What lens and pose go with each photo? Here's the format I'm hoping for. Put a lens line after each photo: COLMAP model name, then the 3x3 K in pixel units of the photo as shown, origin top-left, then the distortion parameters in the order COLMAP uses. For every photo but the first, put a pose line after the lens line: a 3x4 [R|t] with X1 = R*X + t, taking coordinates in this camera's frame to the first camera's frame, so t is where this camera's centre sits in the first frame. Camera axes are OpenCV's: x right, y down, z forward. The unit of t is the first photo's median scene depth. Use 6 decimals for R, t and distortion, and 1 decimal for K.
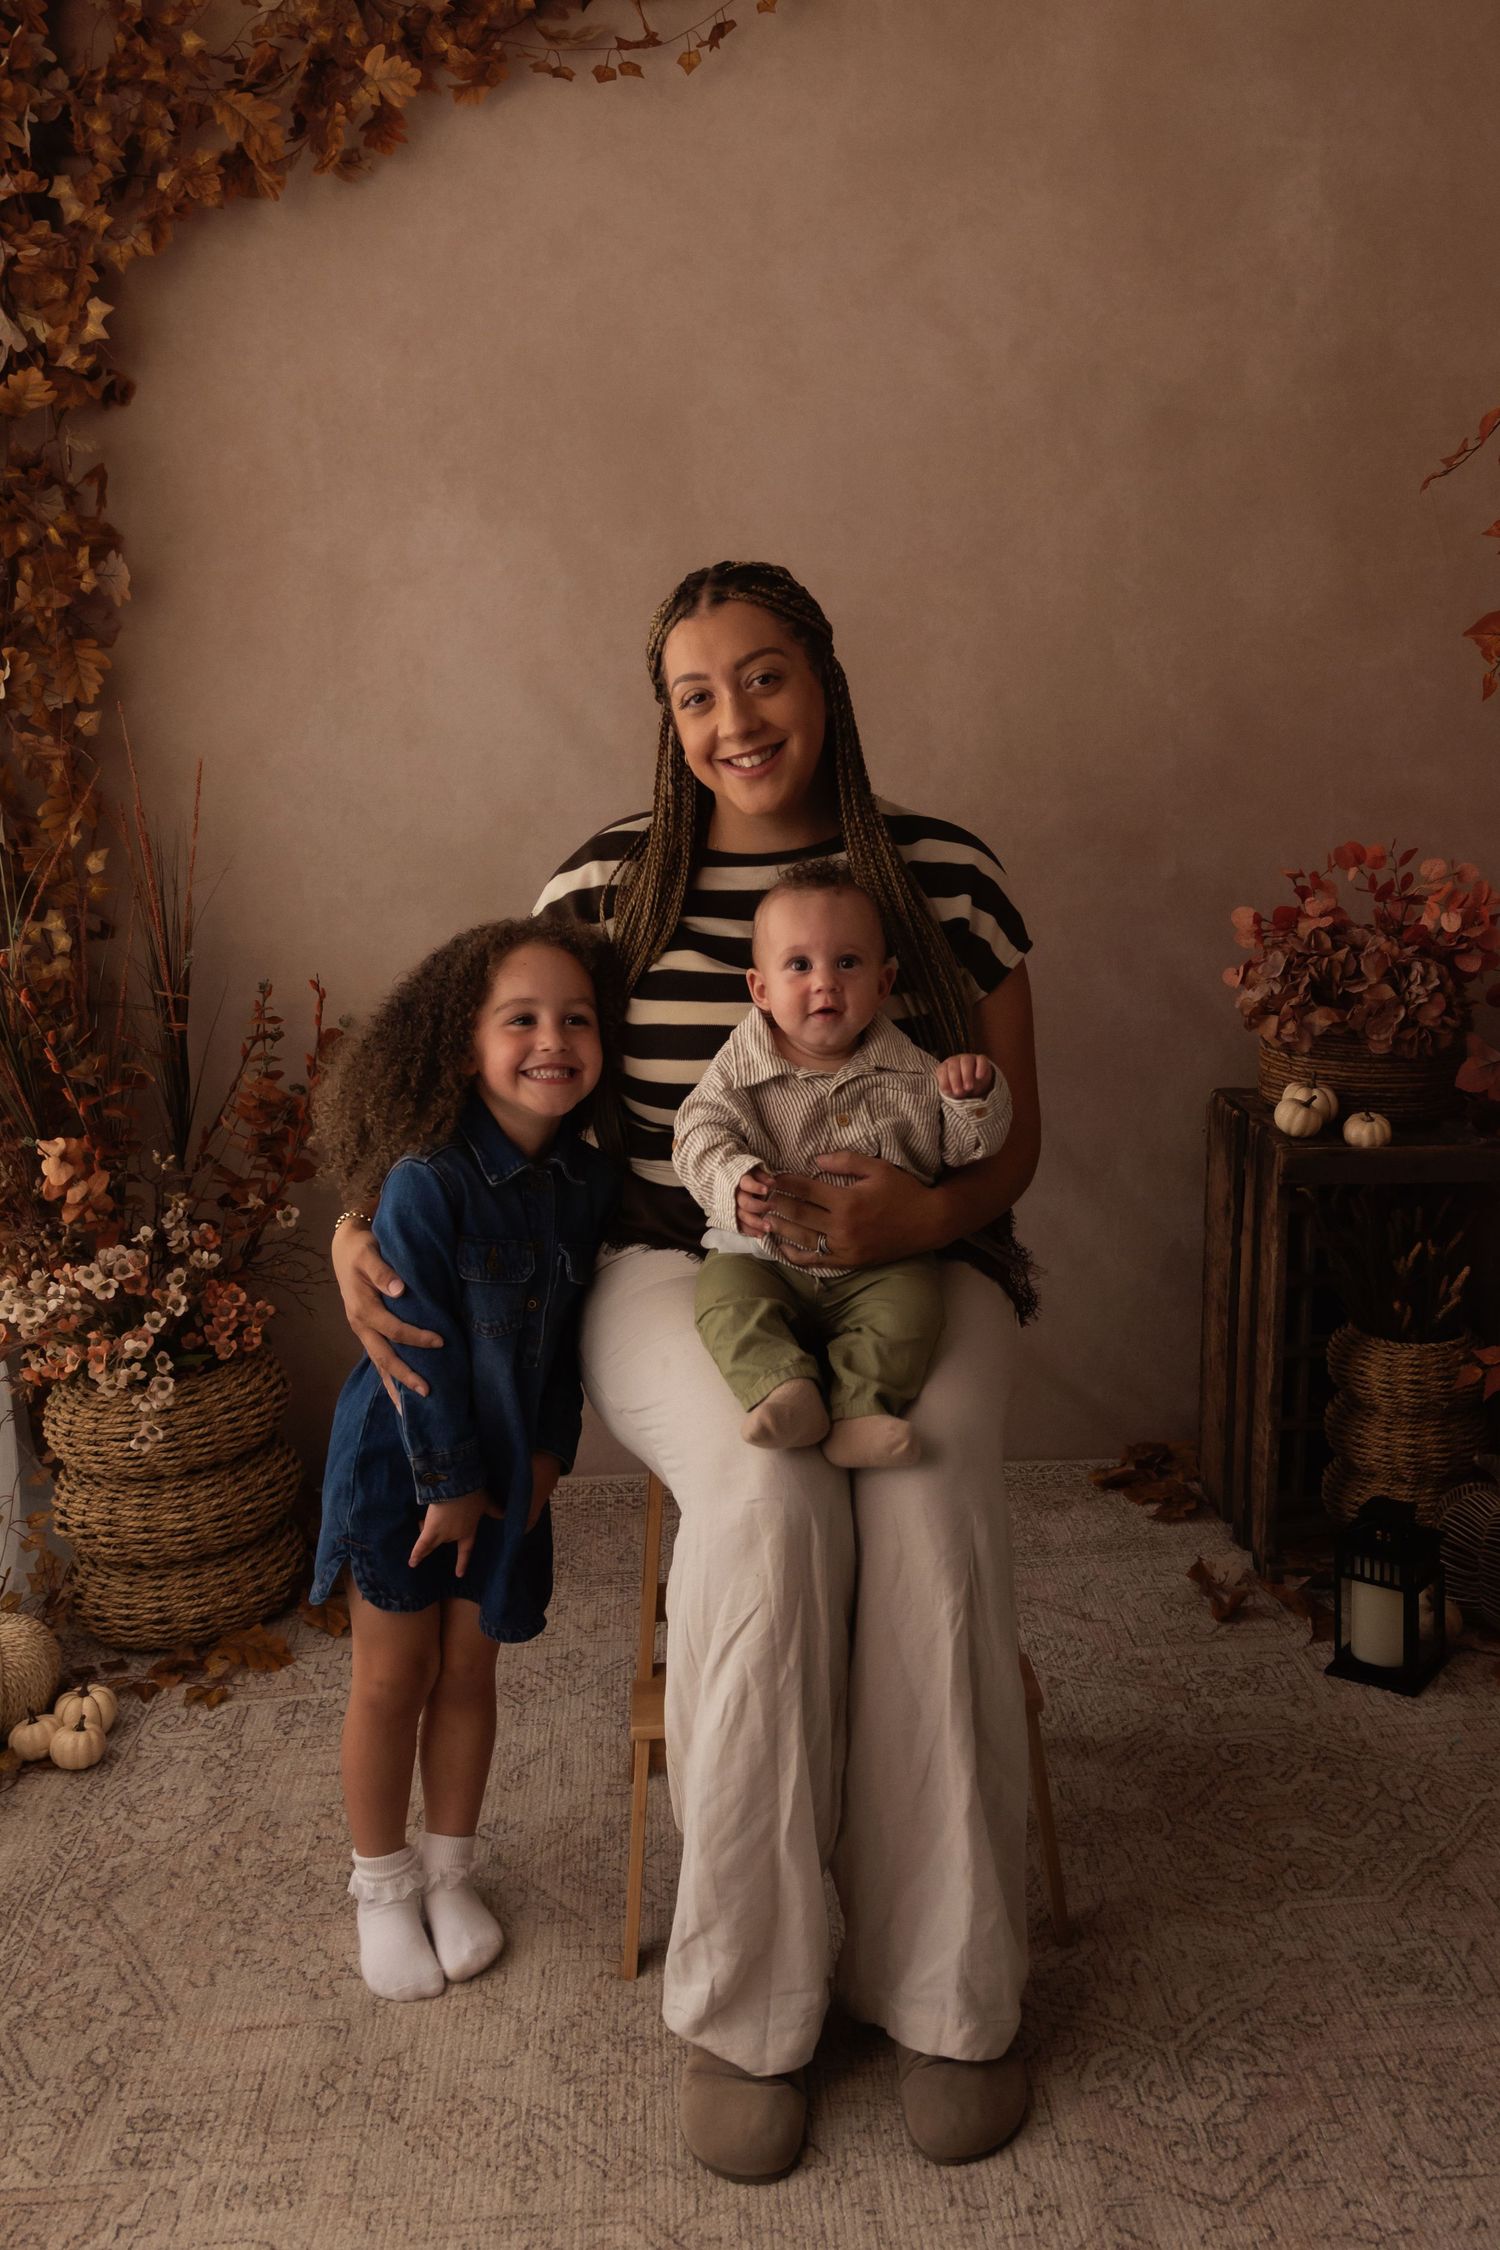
lens RADIAL K [[2145.4, 0, 809.3], [0, 2145.4, 958.4], [0, 0, 1]] dist [0.003868, -0.003044]
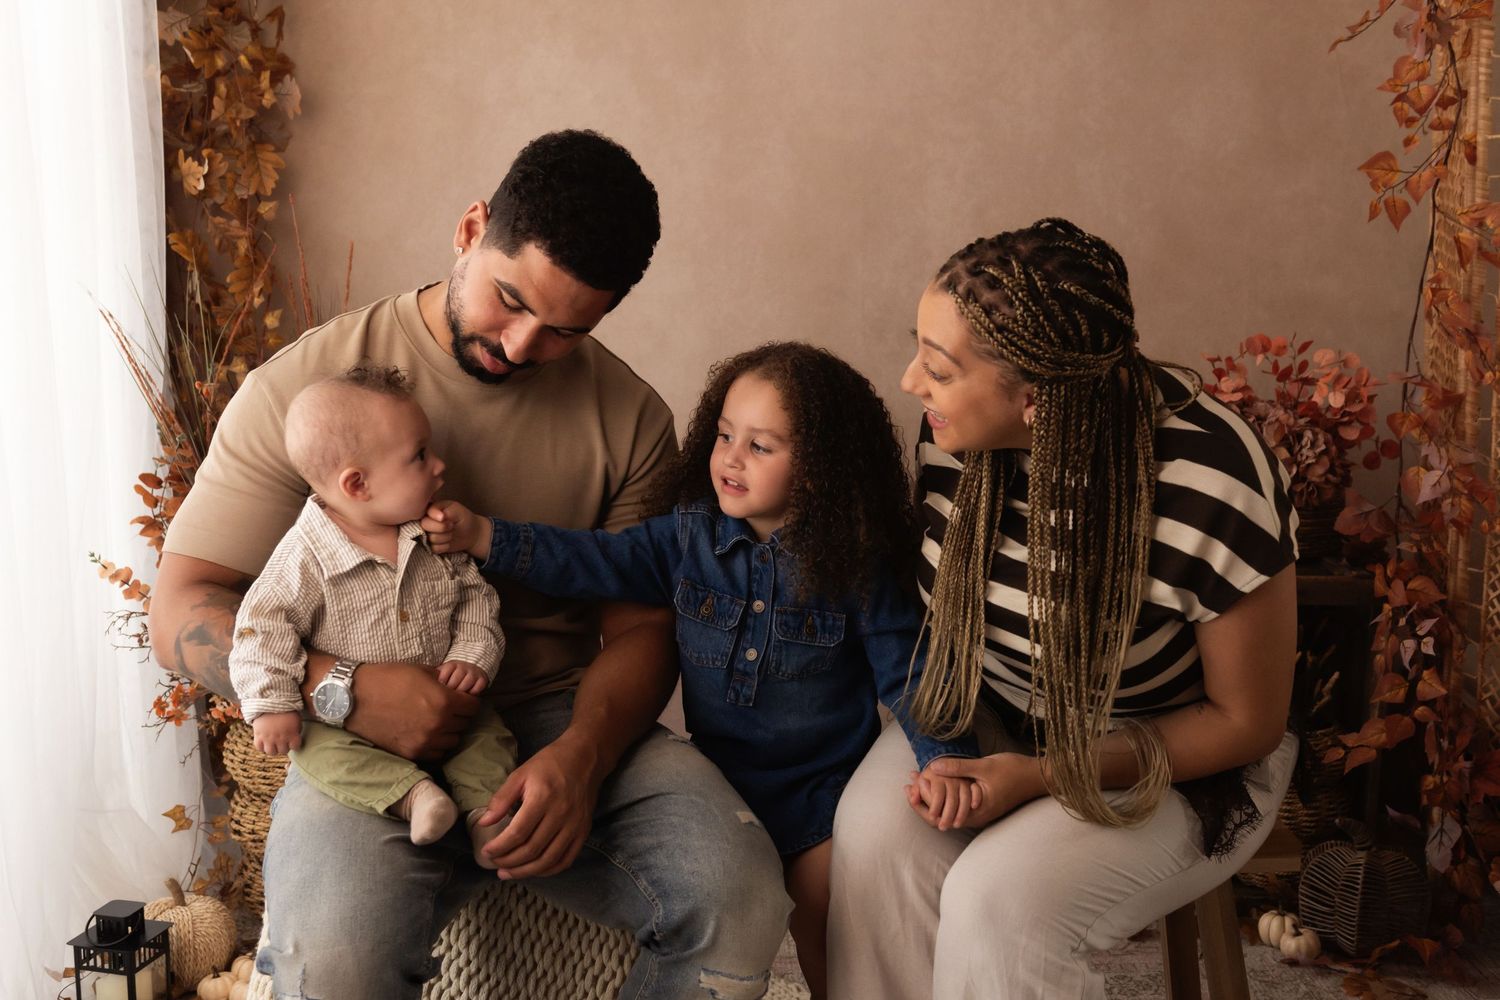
lens RADIAL K [[1772.0, 0, 756.5], [0, 1772.0, 504.9], [0, 0, 1]] dist [0.007780, 0.004117]
pose [[0.999055, 0.032695, -0.028641, -0.009436], [-0.031471, 0.998614, 0.042190, 0.011488], [0.029981, -0.041249, 0.998699, -0.052424]]
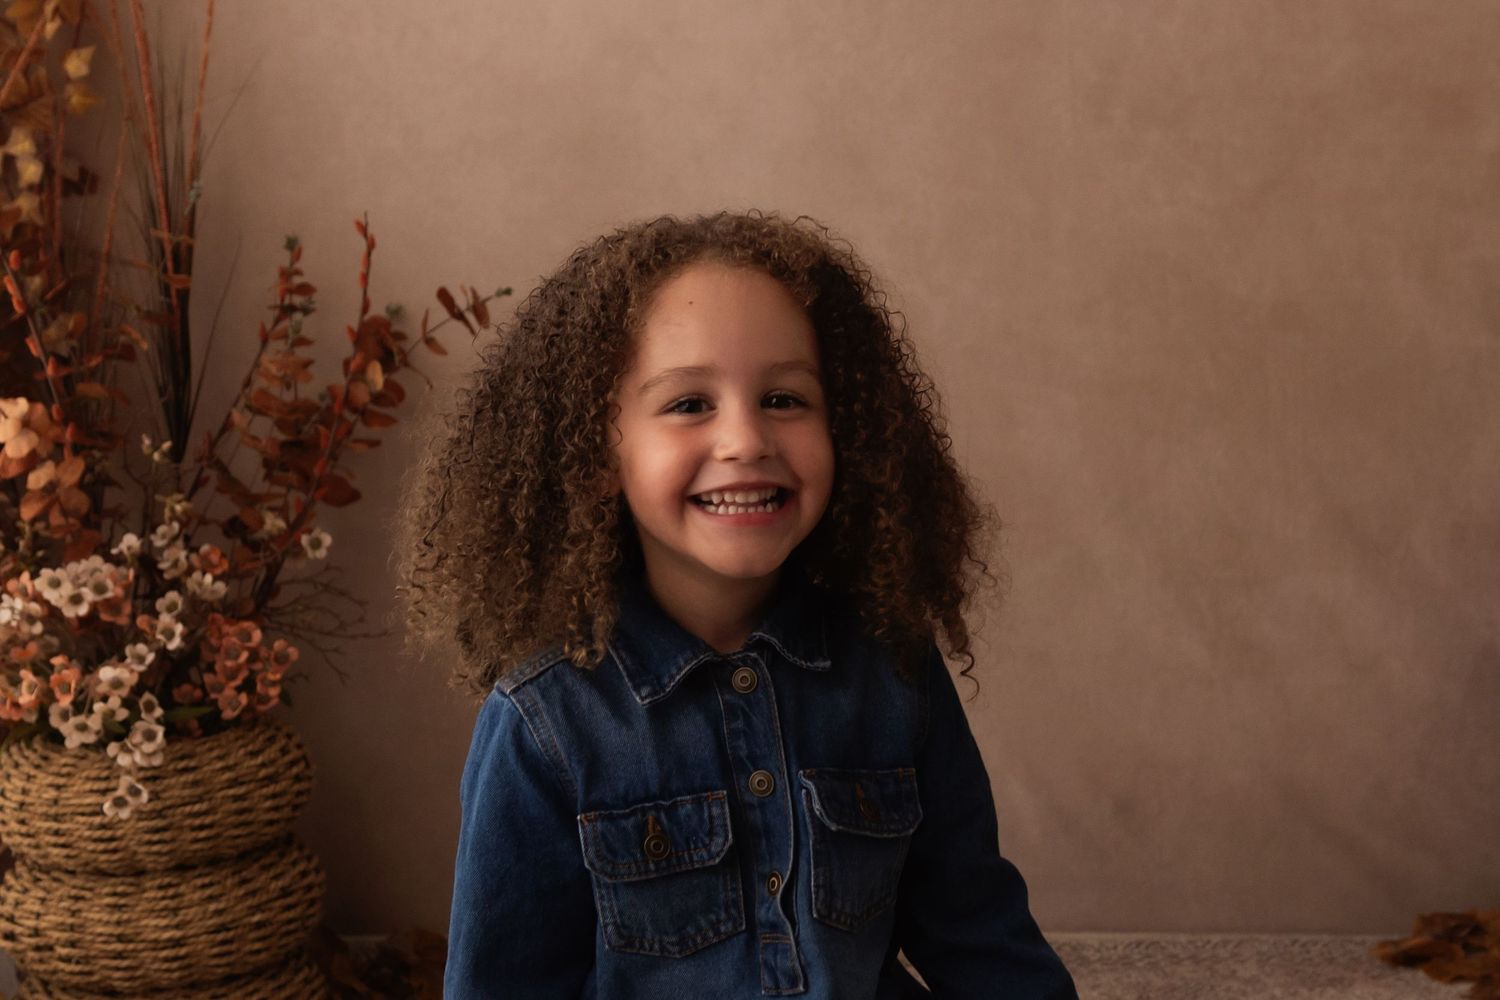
lens RADIAL K [[2481.6, 0, 758.4], [0, 2481.6, 514.5], [0, 0, 1]] dist [-0.013503, 0.041288]
pose [[0.998859, 0.021428, -0.042683, -0.054282], [-0.022439, 0.999475, -0.023353, 0.130152], [0.042160, 0.024284, 0.998816, 0.148195]]
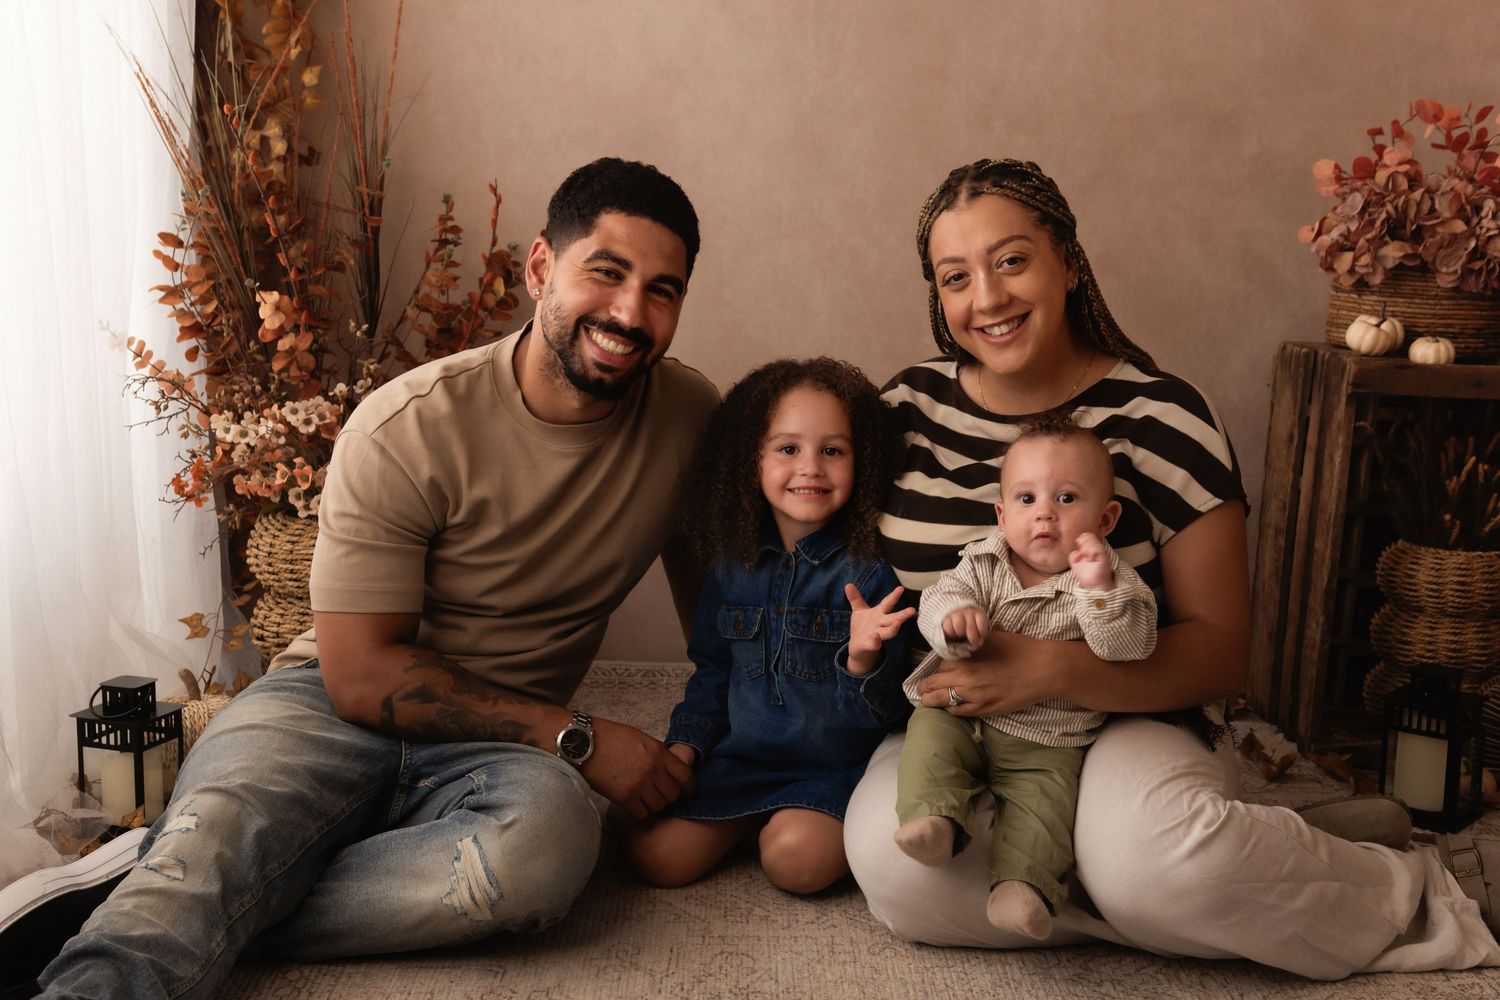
lens RADIAL K [[1836.0, 0, 699.6], [0, 1836.0, 547.2], [0, 0, 1]] dist [0.000689, 0.021956]
pose [[0.995197, 0.054036, -0.081631, -0.030829], [-0.051190, 0.998019, 0.036572, 0.163133], [0.083446, -0.032218, 0.995991, 0.027935]]
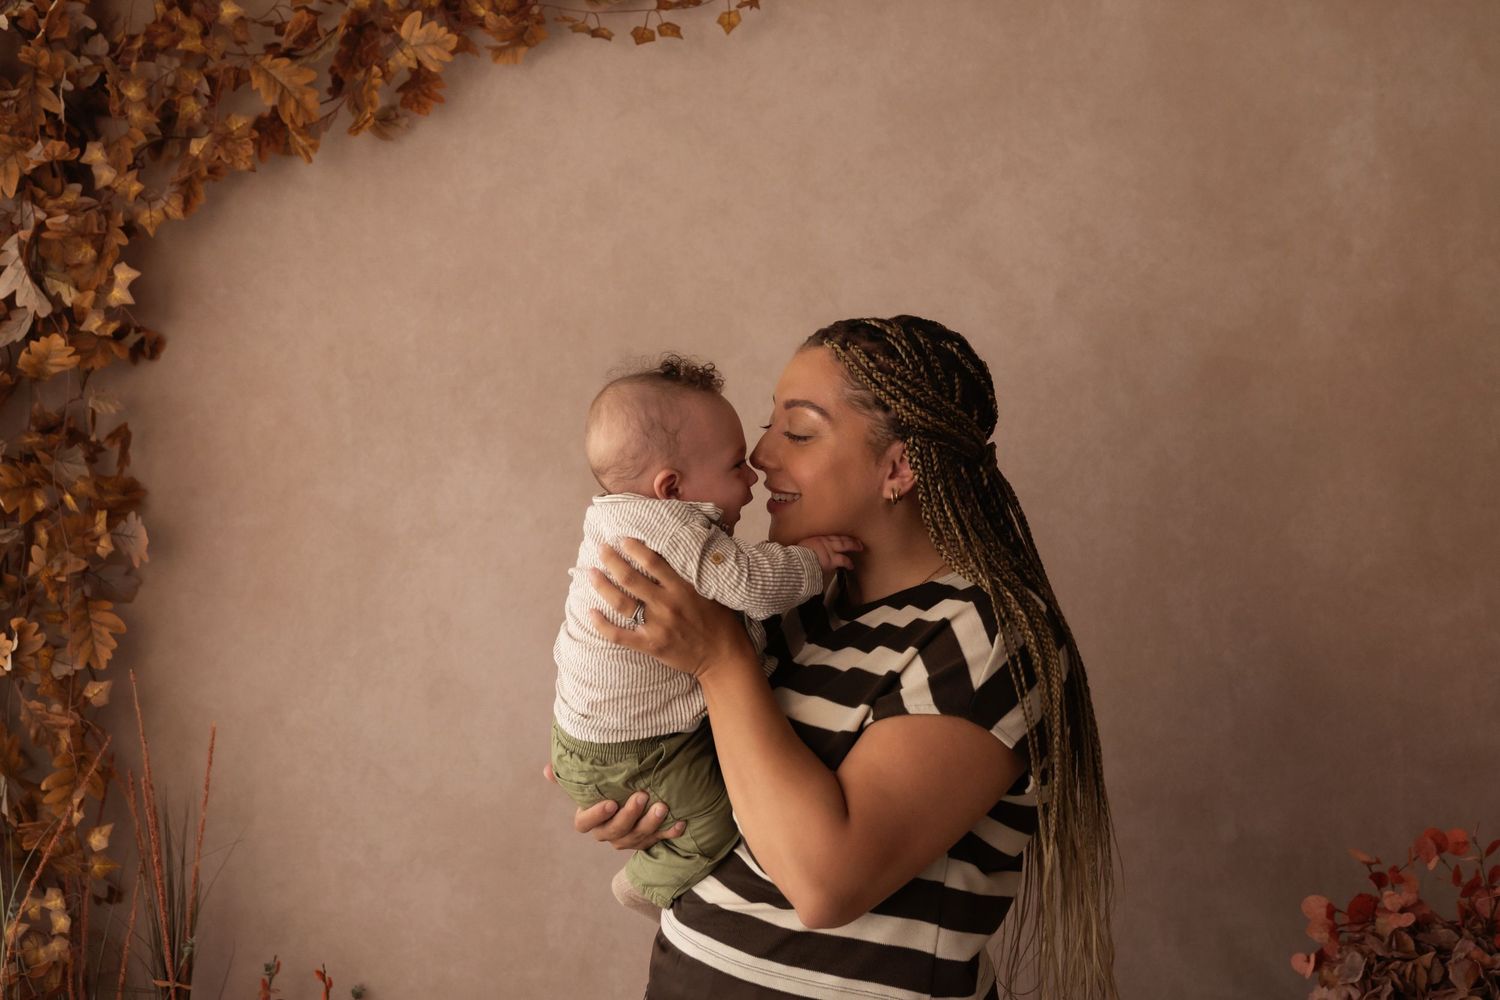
lens RADIAL K [[1974.3, 0, 762.1], [0, 1974.3, 504.3], [0, 0, 1]] dist [0.000700, 0.018220]
pose [[0.998987, 0.004037, -0.044815, 0.000841], [-0.008929, 0.993947, -0.109495, -0.100769], [0.044102, 0.109784, 0.992977, 0.126587]]
